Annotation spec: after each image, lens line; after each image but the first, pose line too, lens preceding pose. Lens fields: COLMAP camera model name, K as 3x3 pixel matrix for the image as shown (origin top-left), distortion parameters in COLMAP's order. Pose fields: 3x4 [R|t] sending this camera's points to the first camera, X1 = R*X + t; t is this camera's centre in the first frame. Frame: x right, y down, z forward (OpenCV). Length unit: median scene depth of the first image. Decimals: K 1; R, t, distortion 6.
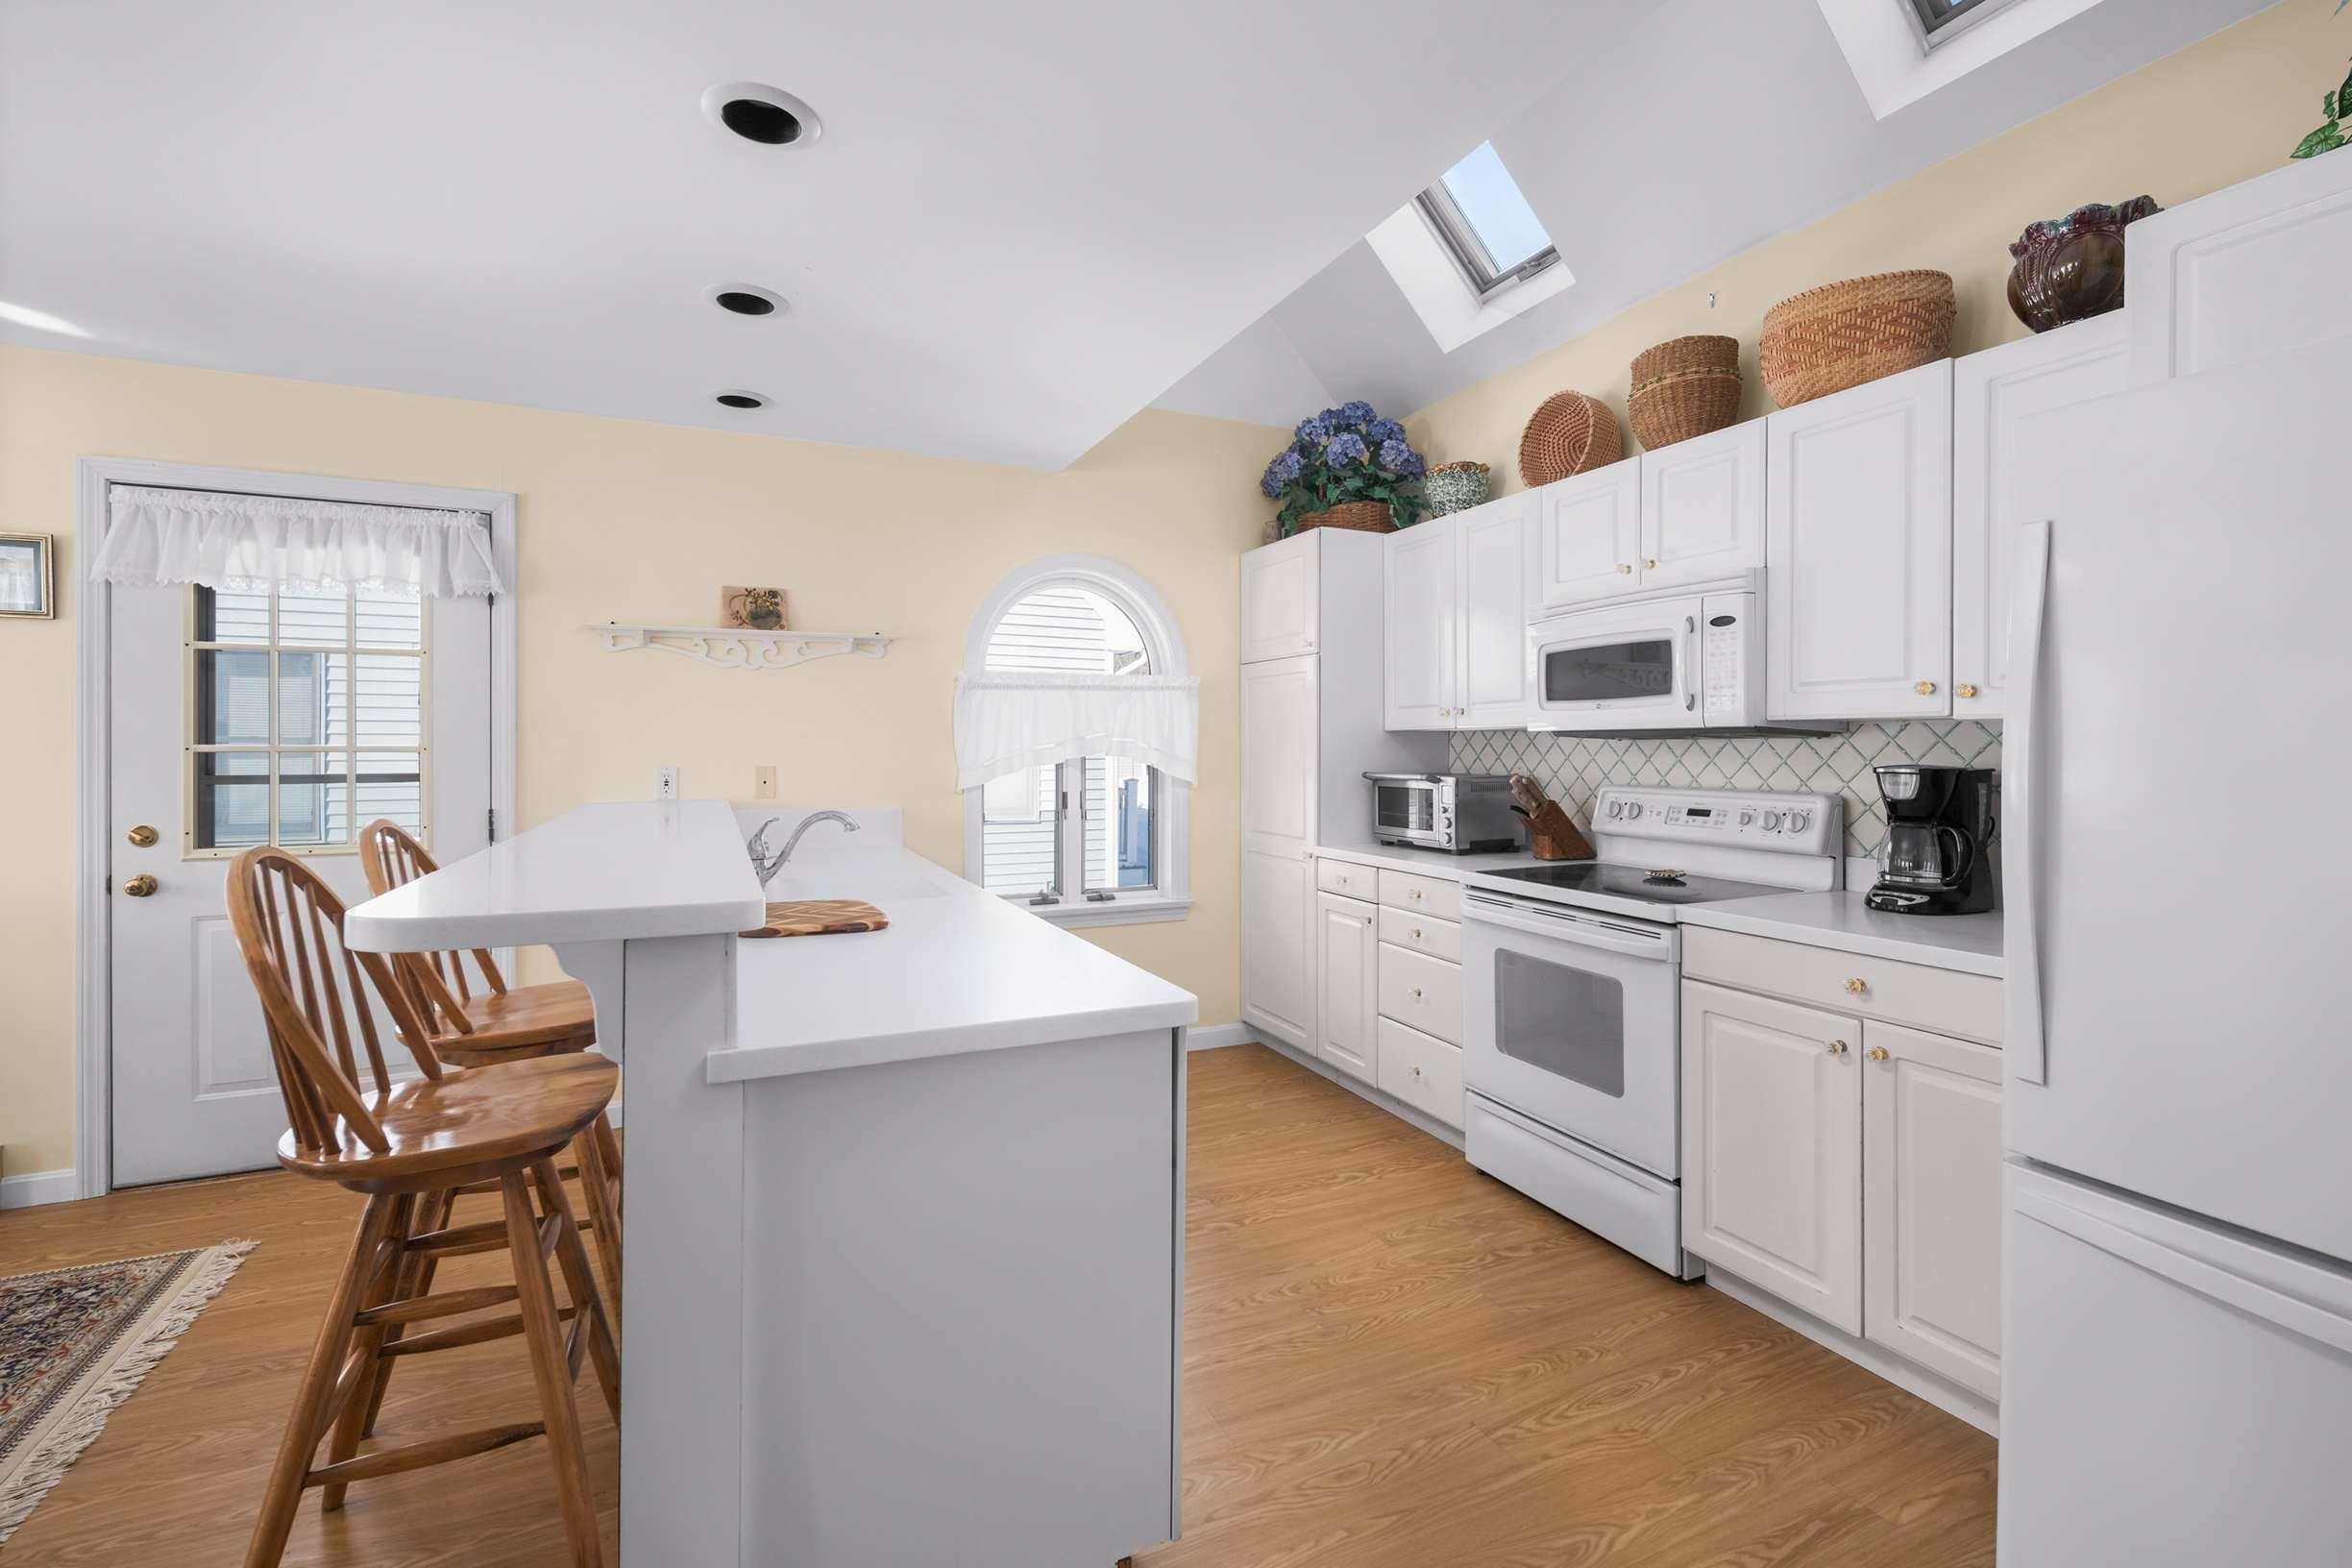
lens RADIAL K [[1026.5, 0, 1182.8], [0, 1026.5, 750.8], [0, 0, 1]] dist [0.001842, -0.002460]
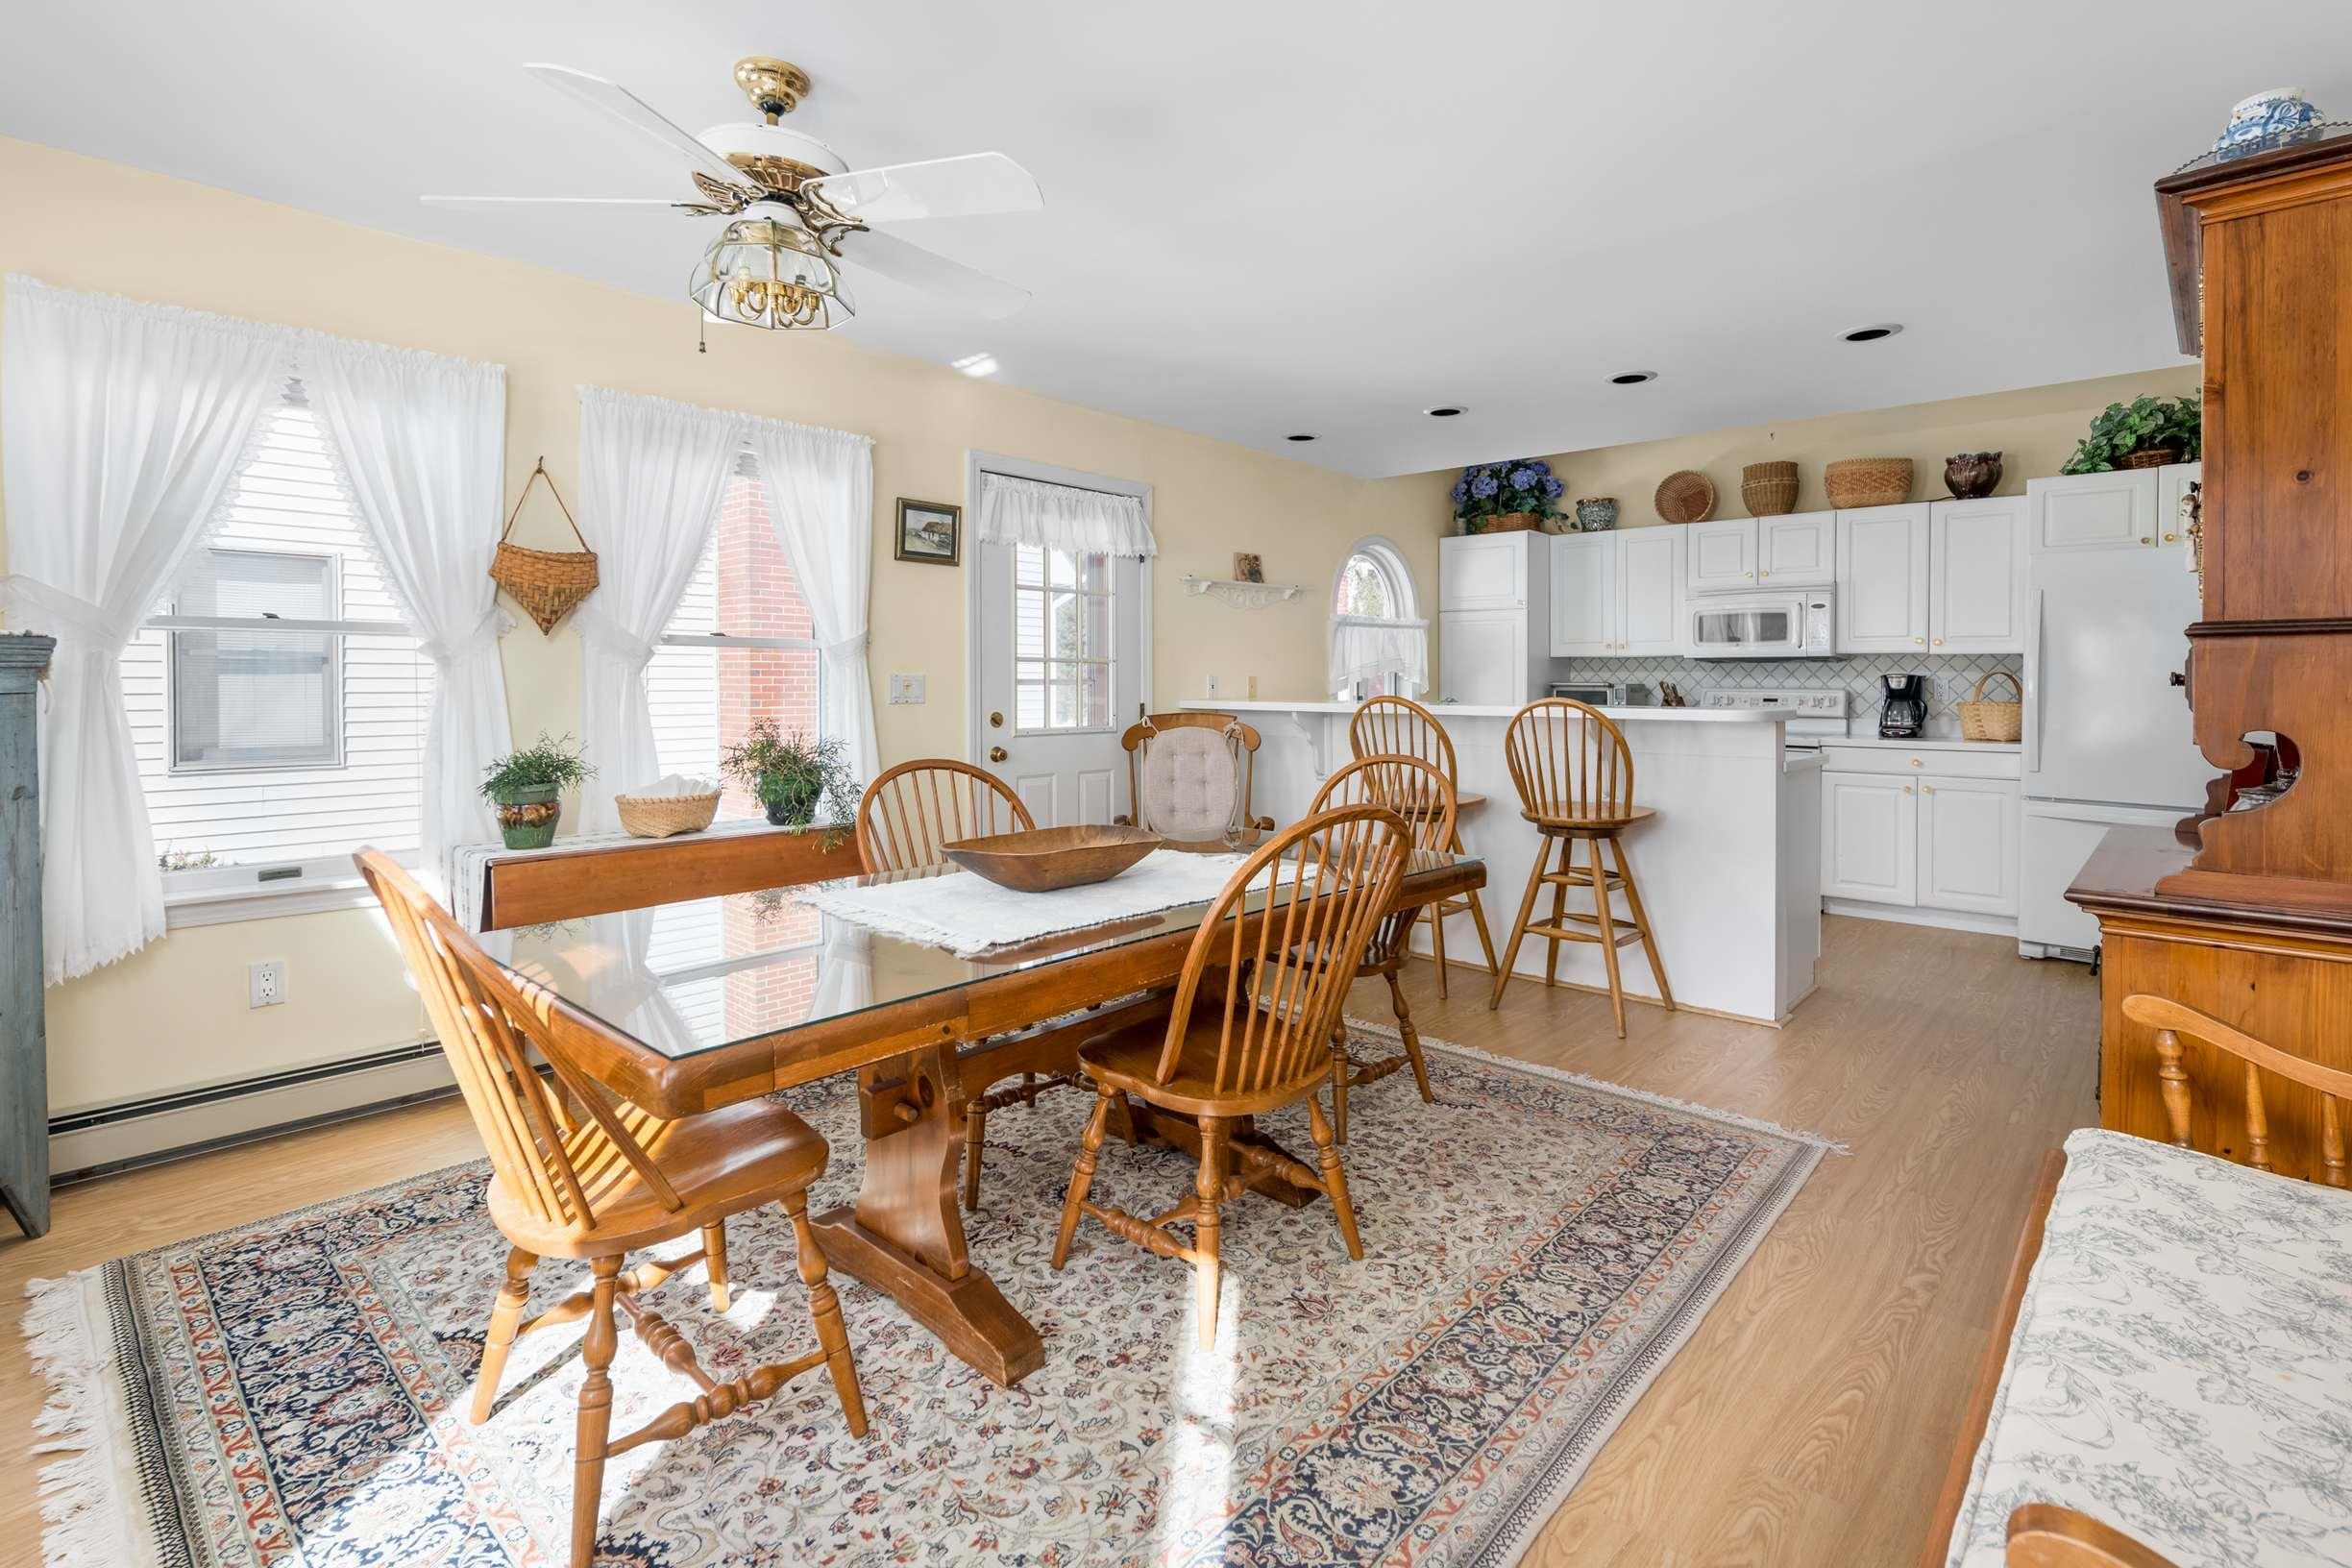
lens RADIAL K [[1100.5, 0, 1184.3], [0, 1100.5, 688.1], [0, 0, 1]] dist [-0.001325, -0.000736]
pose [[0.922778, 0.001529, 0.385329, -1.285172], [-0.003656, 0.999982, 0.004786, 0.029910], [-0.385314, -0.005825, 0.922767, -0.485744]]
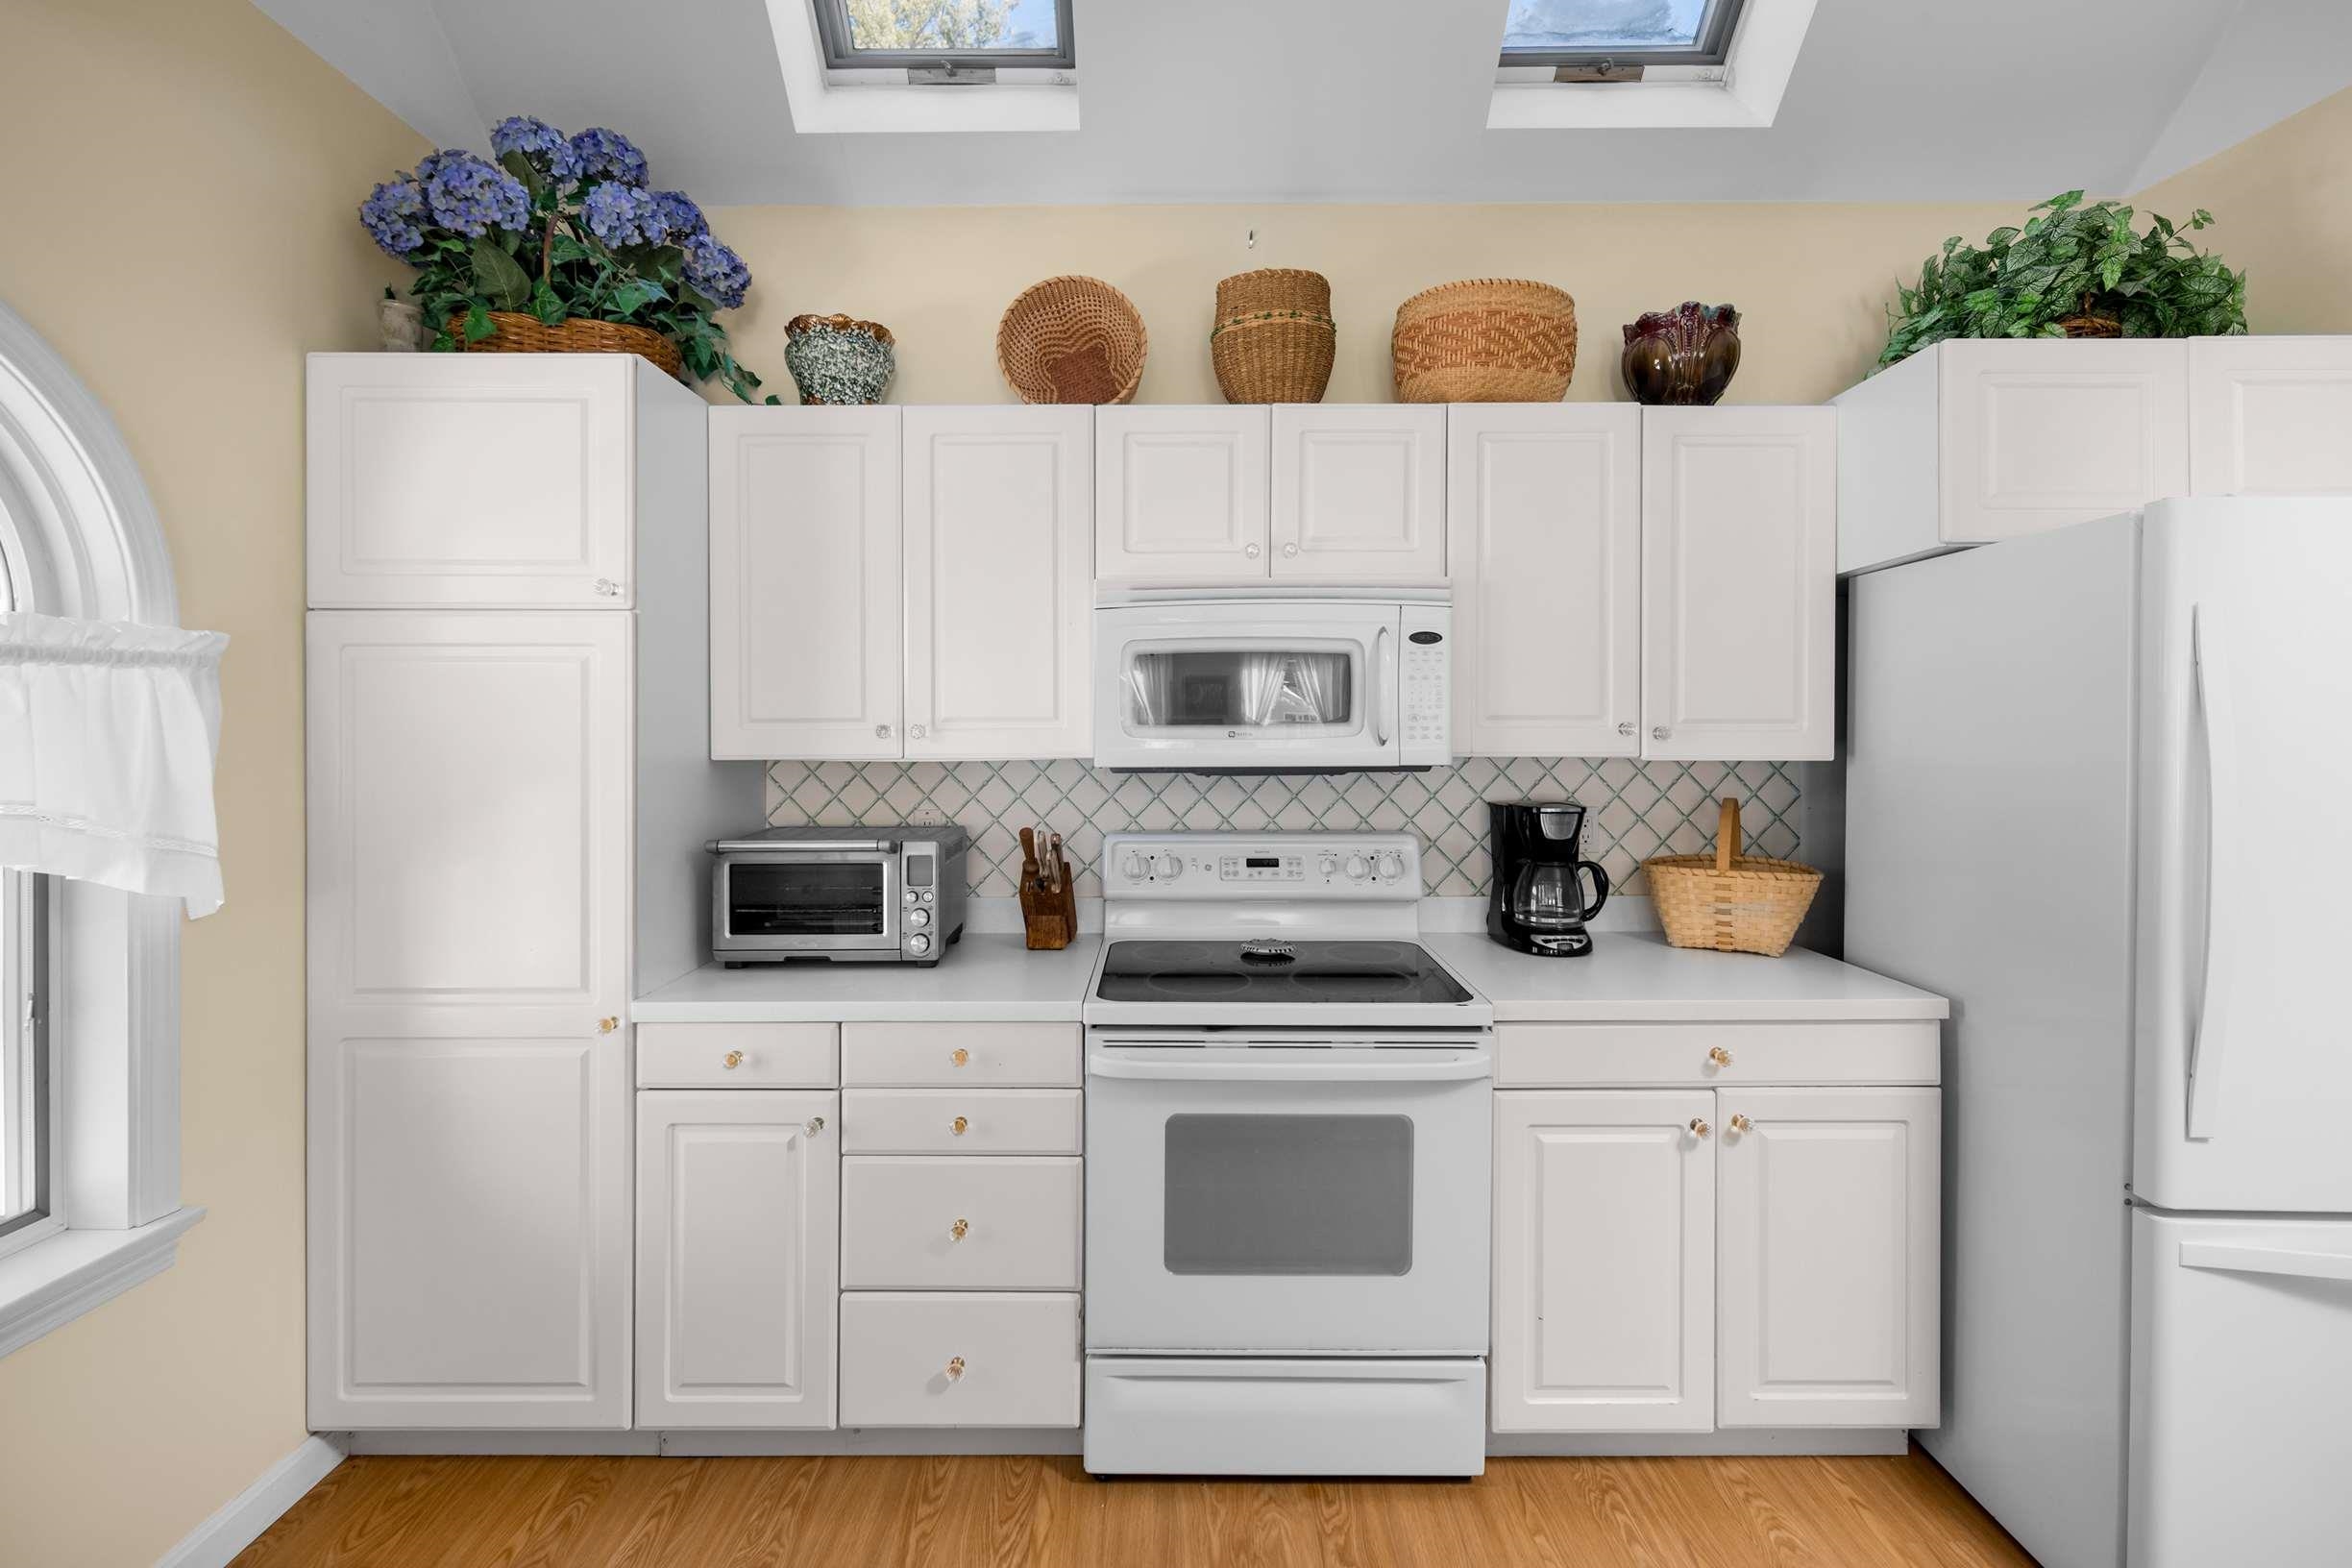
lens RADIAL K [[1026.5, 0, 1153.7], [0, 1026.5, 729.4], [0, 0, 1]] dist [0.001842, -0.002460]
pose [[0.422808, -0.004287, 0.906209, -0.261552], [0.006421, 0.999978, 0.001735, -0.045815], [-0.906196, 0.005085, 0.422827, 0.704550]]
